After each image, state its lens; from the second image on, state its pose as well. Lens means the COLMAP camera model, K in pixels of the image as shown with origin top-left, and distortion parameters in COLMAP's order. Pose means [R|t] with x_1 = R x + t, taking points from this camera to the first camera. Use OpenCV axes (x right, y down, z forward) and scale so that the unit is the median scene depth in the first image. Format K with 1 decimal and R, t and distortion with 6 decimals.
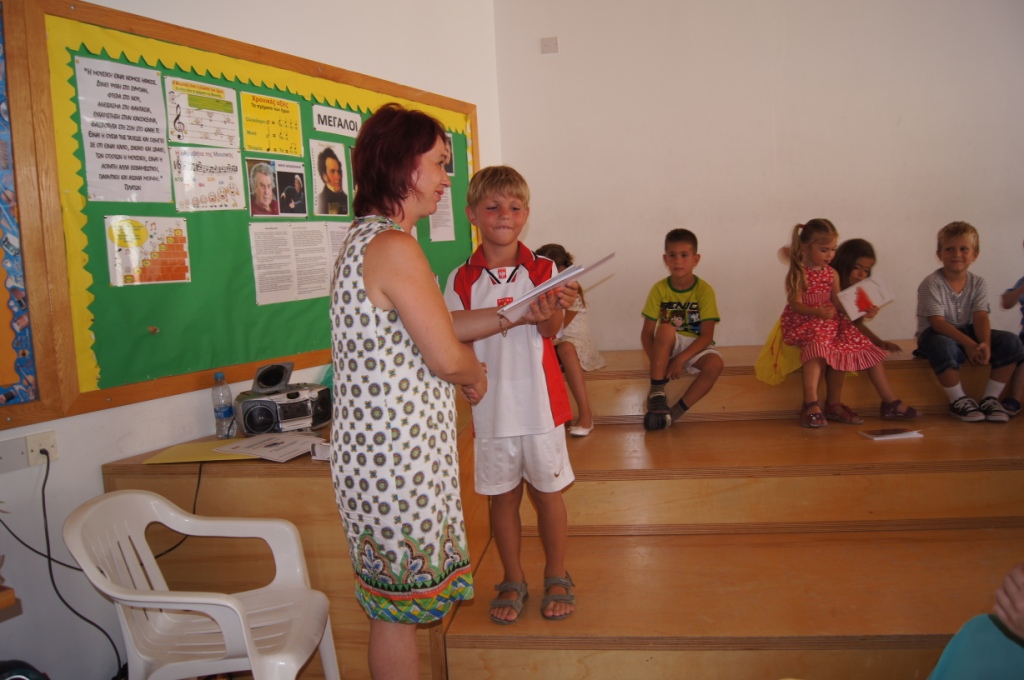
lens RADIAL K [[789.2, 0, 508.5], [0, 789.2, 336.5], [0, 0, 1]] dist [-0.083638, 0.014900]
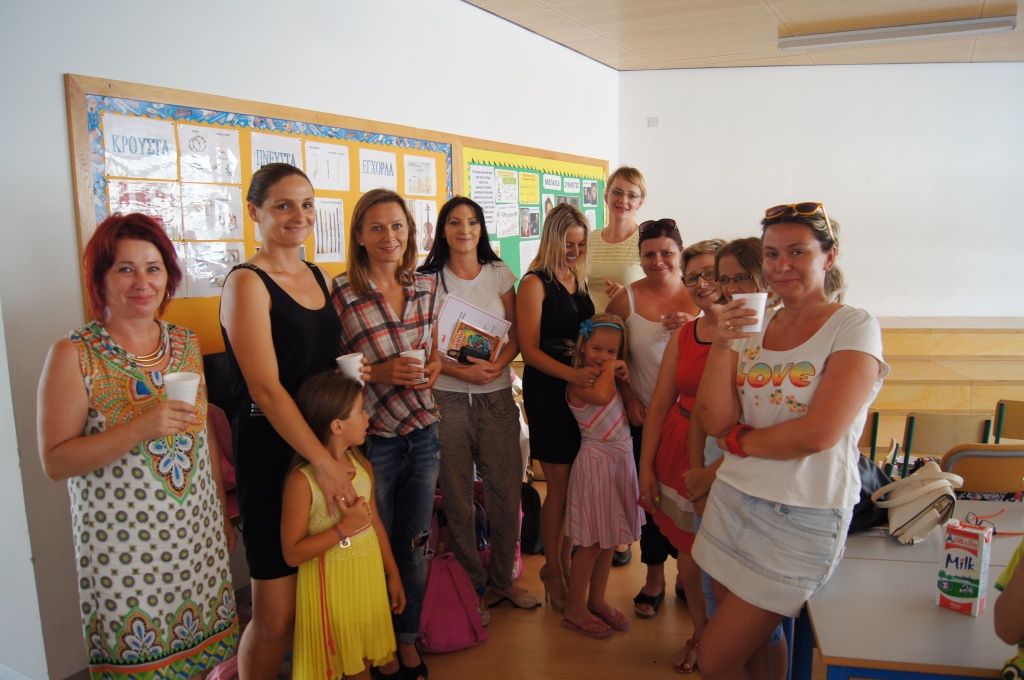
lens RADIAL K [[789.2, 0, 516.5], [0, 789.2, 335.6], [0, 0, 1]] dist [-0.083638, 0.014900]
pose [[0.999327, 0.033789, 0.014271, -0.389478], [-0.034331, 0.998627, 0.039555, 0.005825], [-0.012915, -0.040018, 0.999115, -0.987134]]
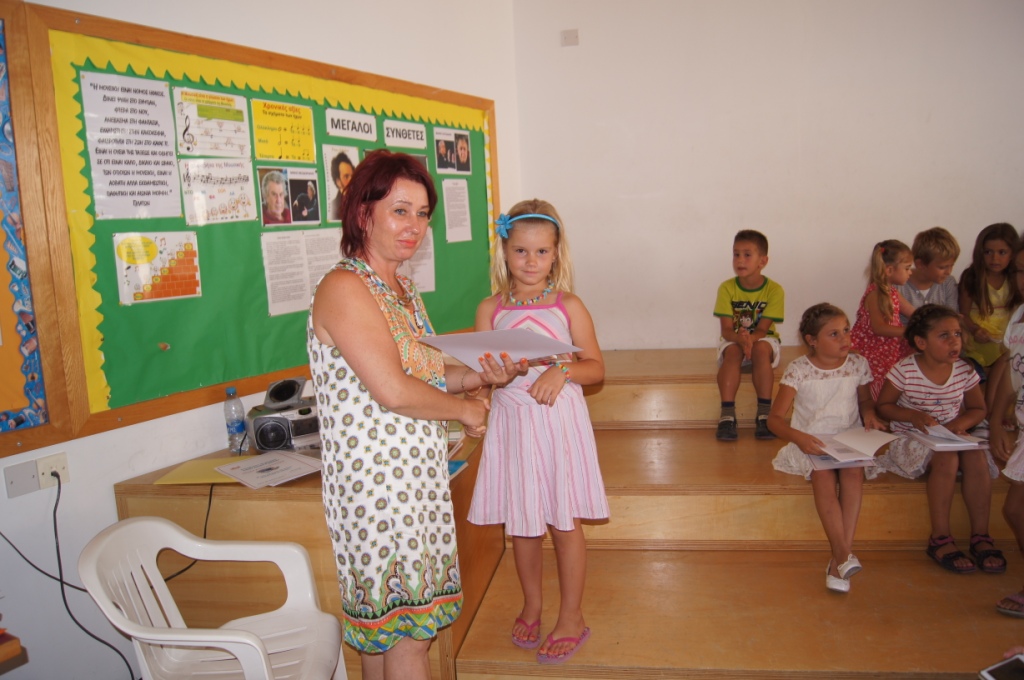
lens RADIAL K [[789.2, 0, 512.2], [0, 789.2, 339.2], [0, 0, 1]] dist [-0.083638, 0.014900]
pose [[0.999725, 0.007236, -0.022306, 0.008584], [-0.006405, 0.999290, 0.037136, -0.054564], [0.022559, -0.036983, 0.999061, 0.017777]]
